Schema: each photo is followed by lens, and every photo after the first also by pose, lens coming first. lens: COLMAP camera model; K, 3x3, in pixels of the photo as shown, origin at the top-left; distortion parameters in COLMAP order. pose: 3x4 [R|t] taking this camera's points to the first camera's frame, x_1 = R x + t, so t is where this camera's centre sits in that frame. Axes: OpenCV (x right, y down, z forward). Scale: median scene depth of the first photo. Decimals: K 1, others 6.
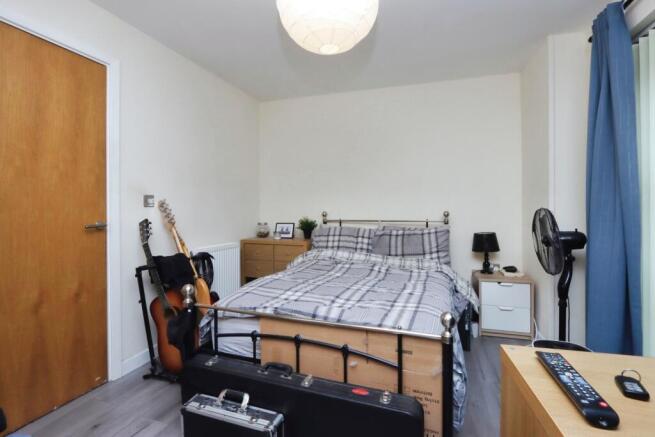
lens RADIAL K [[314.1, 0, 329.8], [0, 314.1, 203.3], [0, 0, 1]] dist [0.000274, 0.000359]
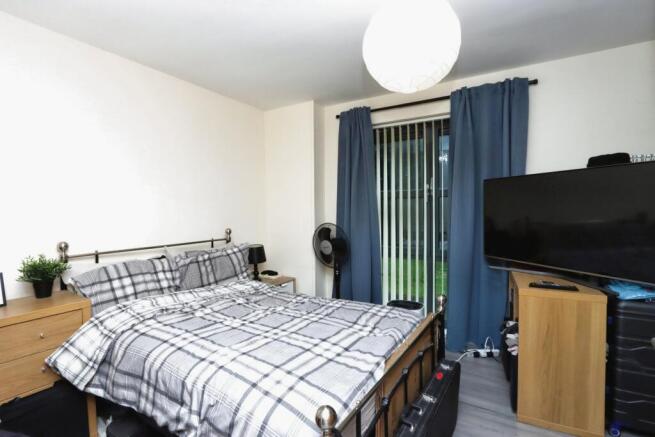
lens RADIAL K [[314.1, 0, 329.8], [0, 314.1, 203.3], [0, 0, 1]] dist [0.000274, 0.000359]
pose [[0.223329, 0.017980, 0.974577, -0.524272], [-0.001403, 0.999835, -0.018124, -0.036873], [-0.974742, 0.002680, 0.223318, 0.472416]]
